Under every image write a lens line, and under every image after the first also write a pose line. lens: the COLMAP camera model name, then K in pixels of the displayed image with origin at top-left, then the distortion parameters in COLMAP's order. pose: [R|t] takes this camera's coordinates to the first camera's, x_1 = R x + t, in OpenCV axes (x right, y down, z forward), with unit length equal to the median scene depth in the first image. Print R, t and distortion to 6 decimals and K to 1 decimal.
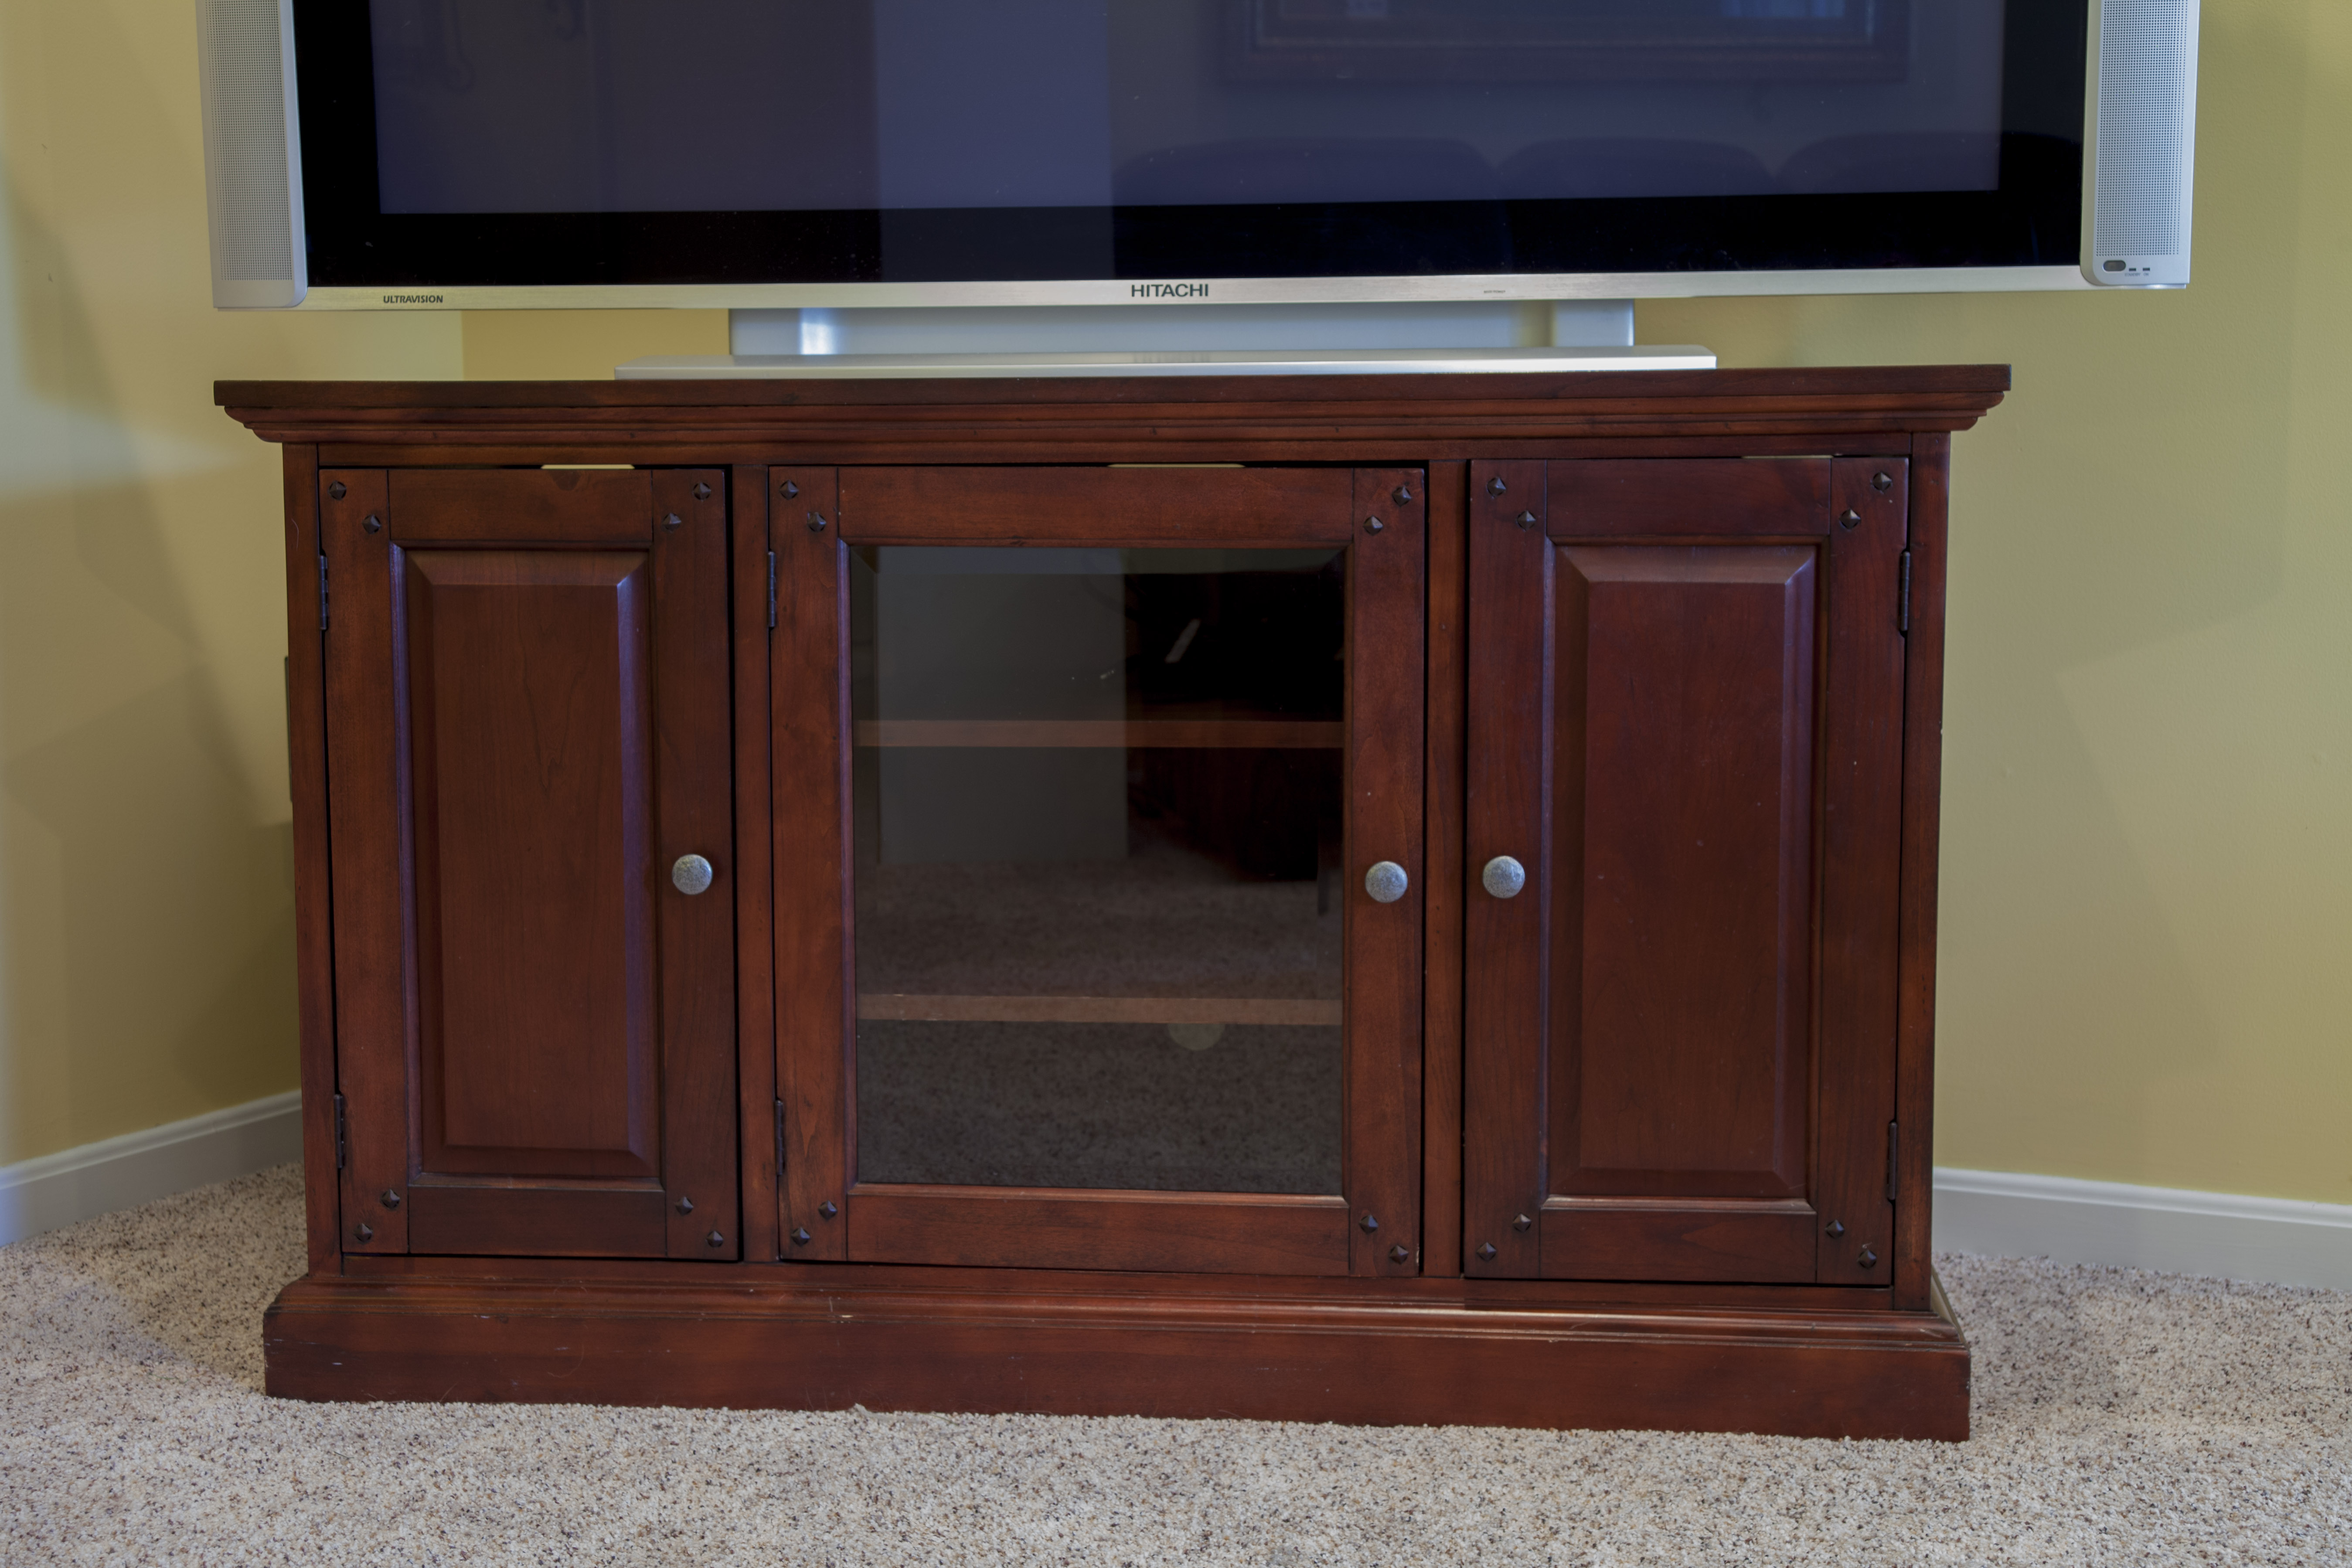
lens RADIAL K [[3368.8, 0, 1163.5], [0, 3368.8, 810.2], [0, 0, 1]] dist [0.036497, 0.000000]
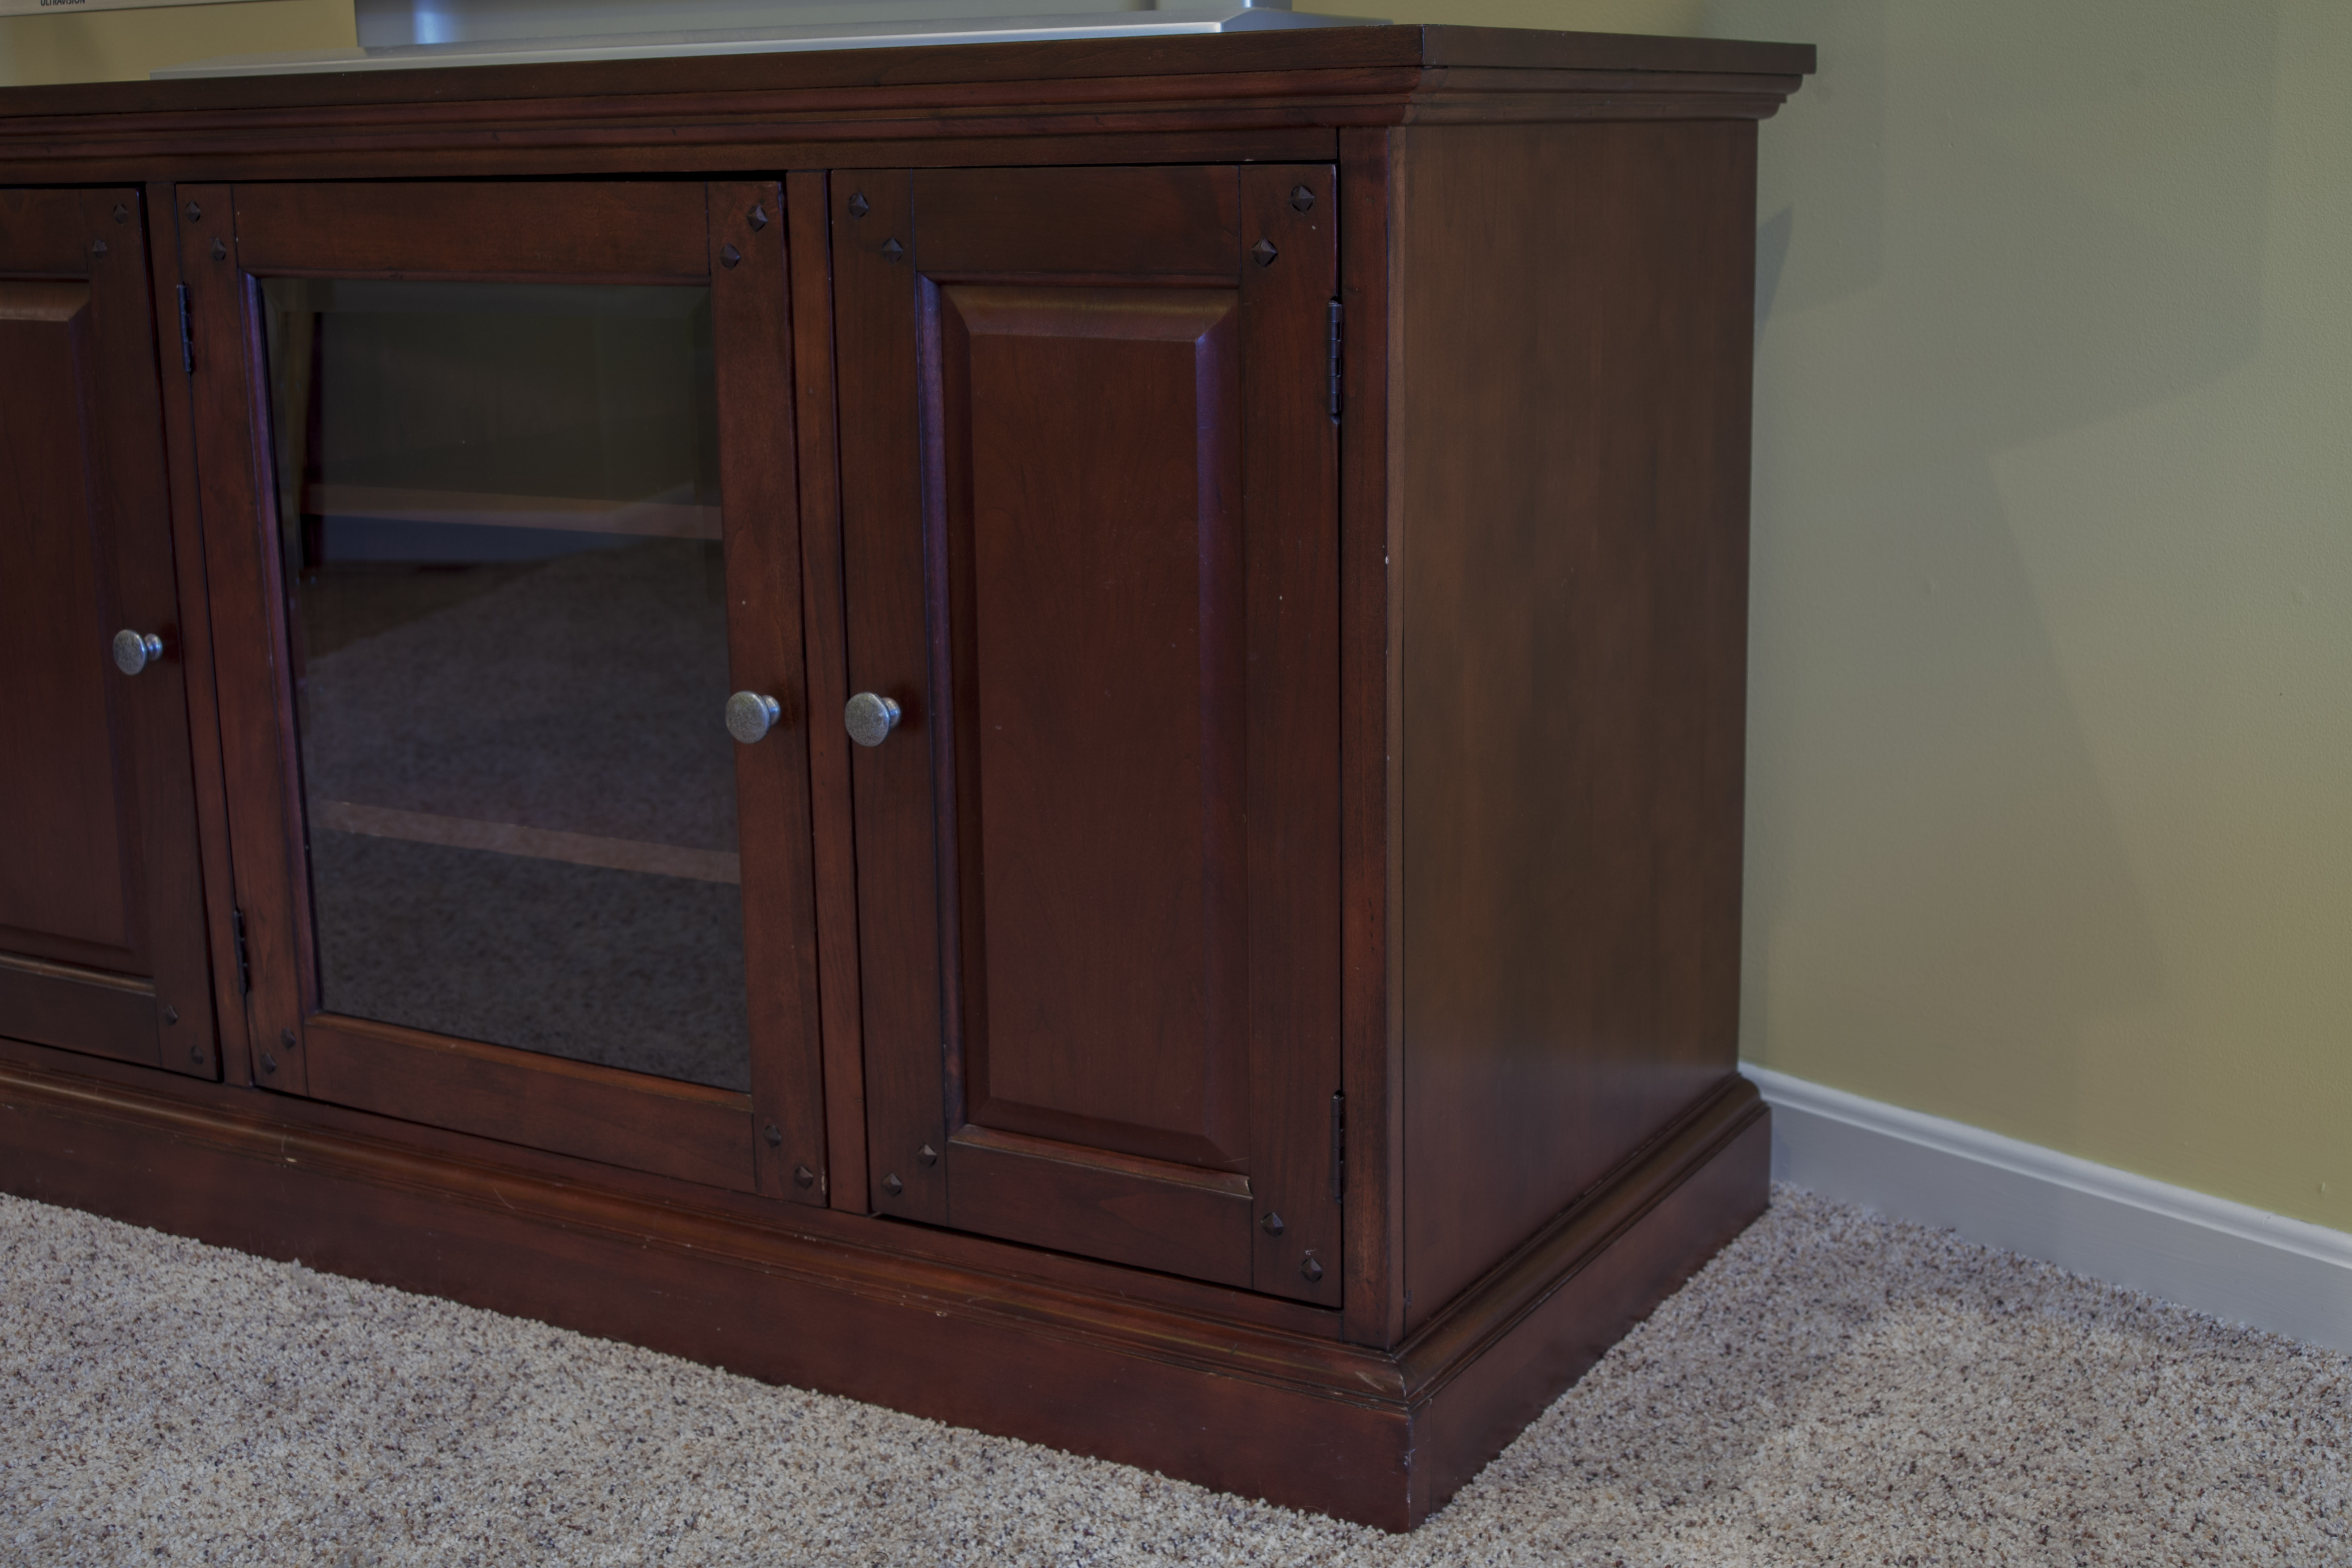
lens RADIAL K [[2963.2, 0, 1175.3], [0, 2963.2, 783.9], [0, 0, 1]] dist [-0.051031, 0.000000]
pose [[0.917638, 0.075266, -0.390225, 0.425329], [-0.031304, 0.992541, 0.117826, -0.047329], [0.396182, -0.095906, 0.913149, 0.409584]]
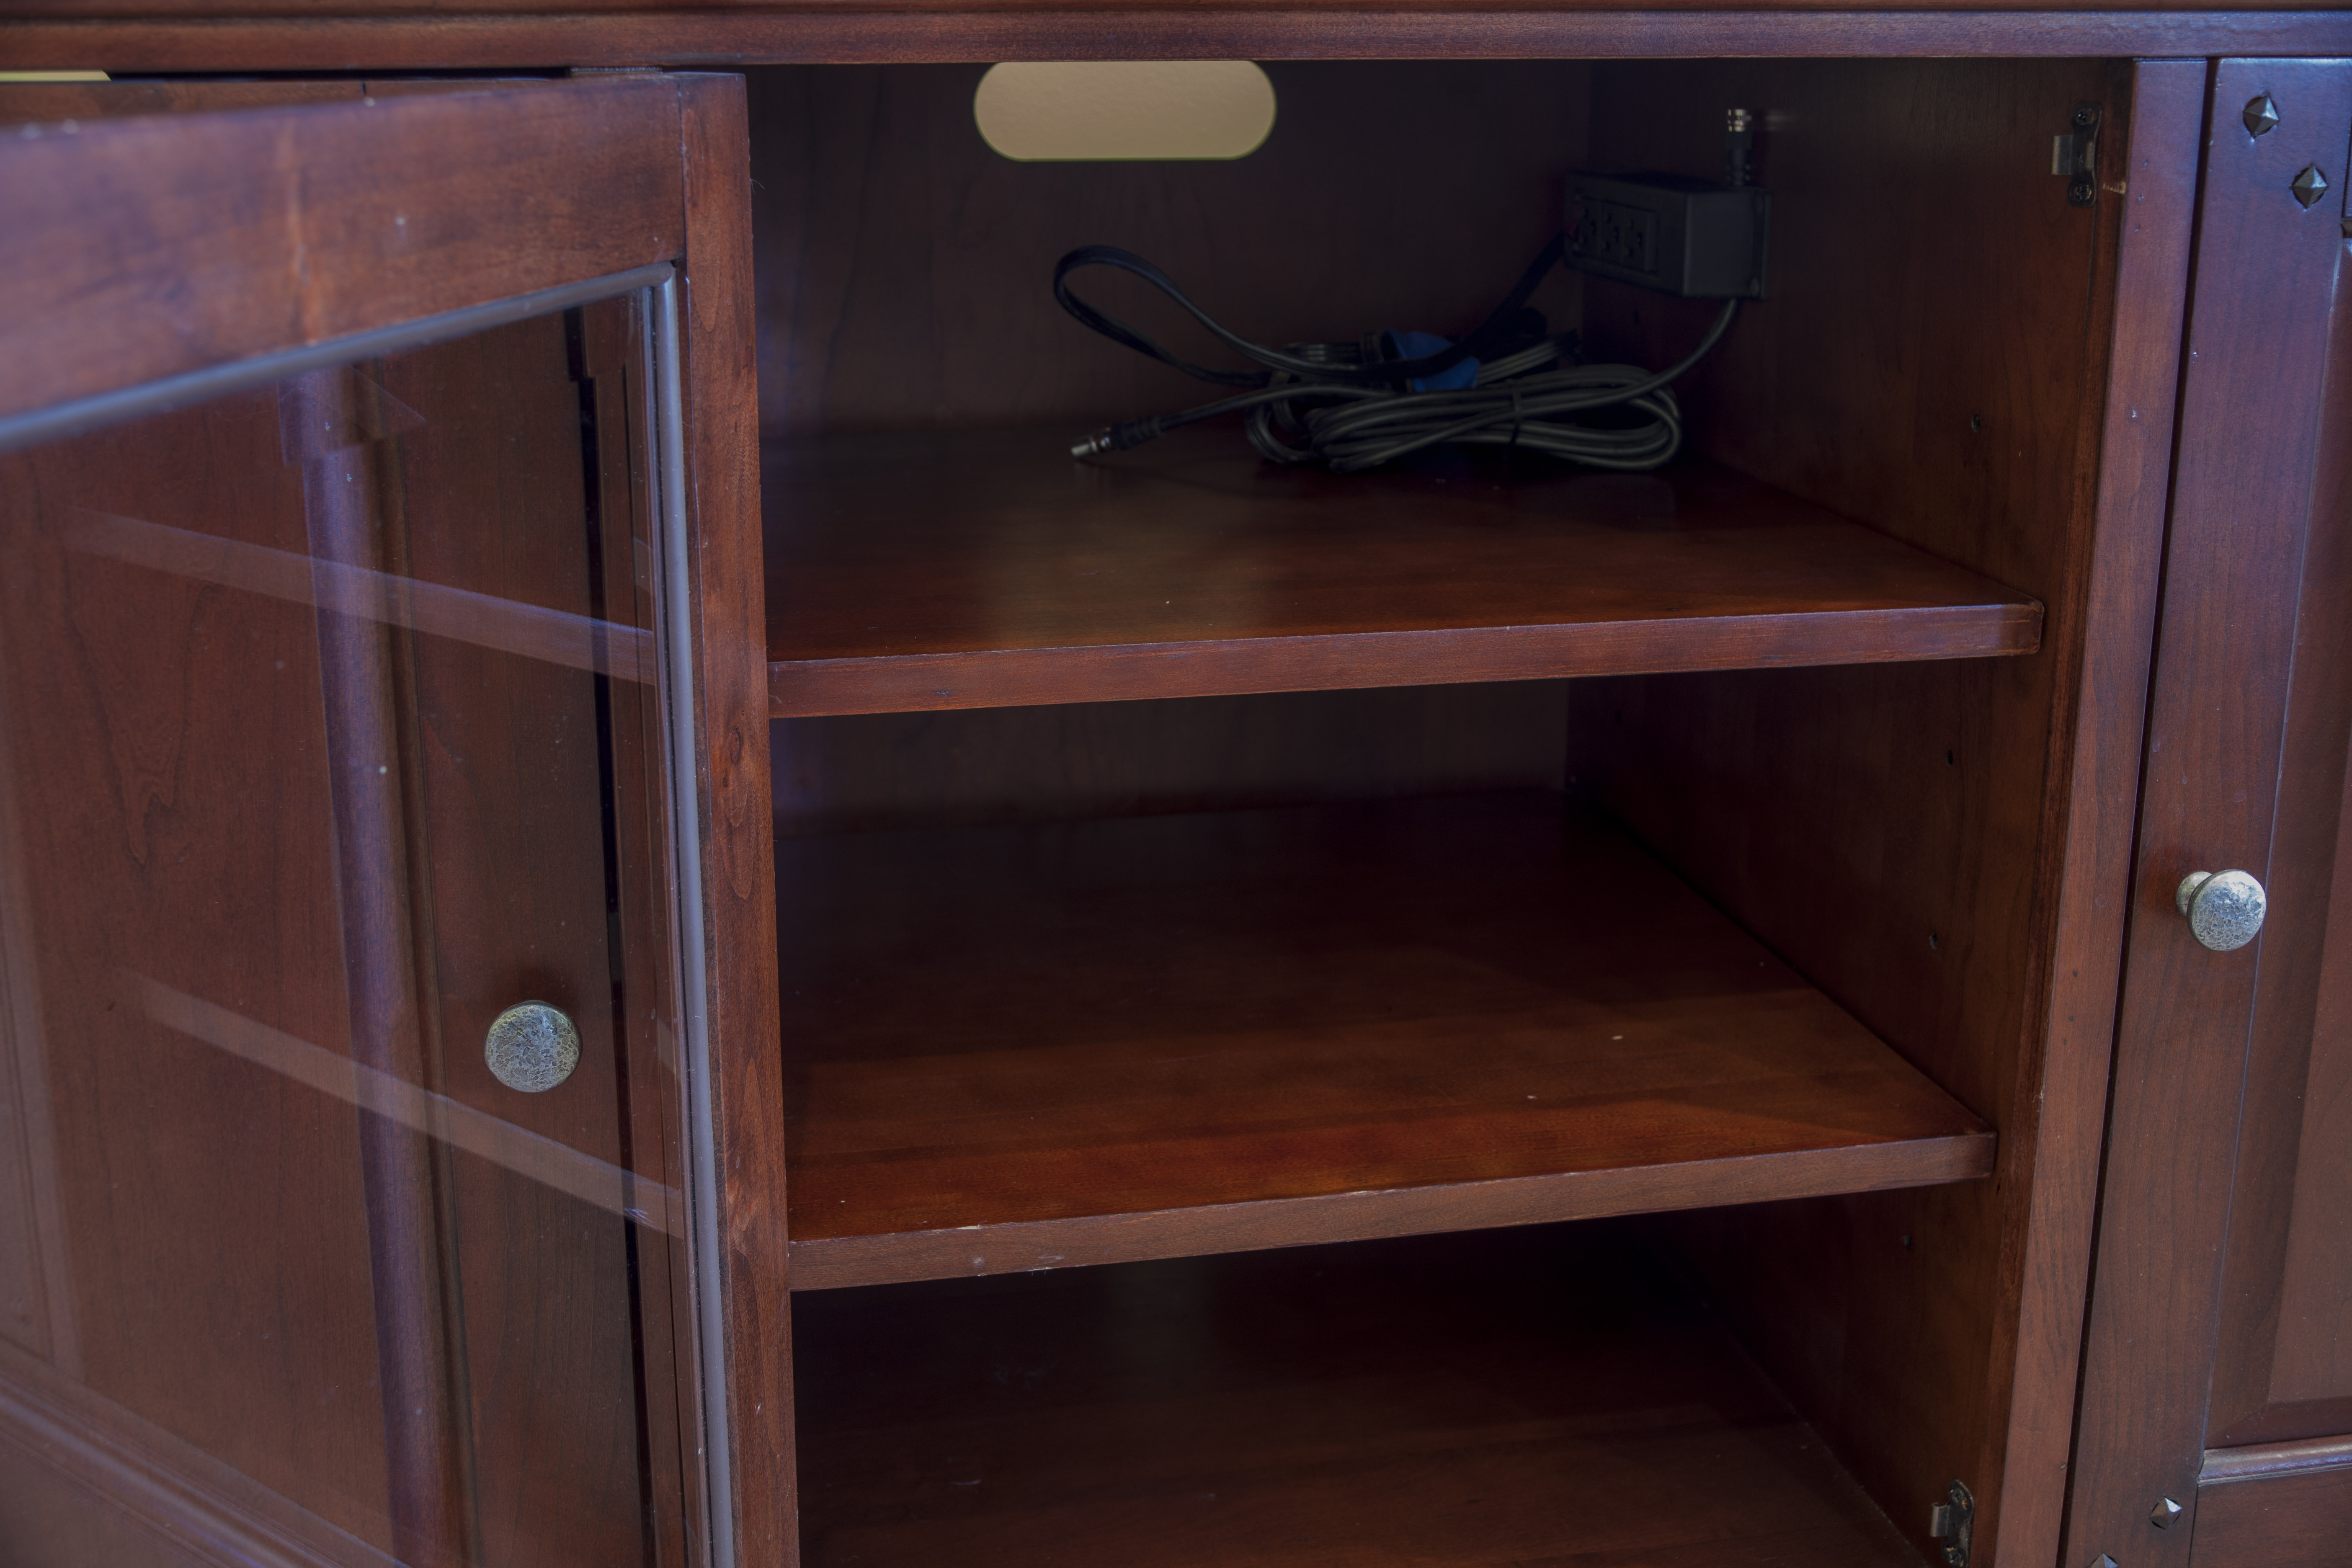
lens RADIAL K [[2653.7, 0, 1163.1], [0, 2653.7, 766.0], [0, 0, 1]] dist [-0.034975, 0.000000]
pose [[0.956846, -0.077628, 0.280033, -0.157279], [0.032642, 0.986272, 0.161871, -0.069885], [-0.288755, -0.145744, 0.946245, 0.674399]]
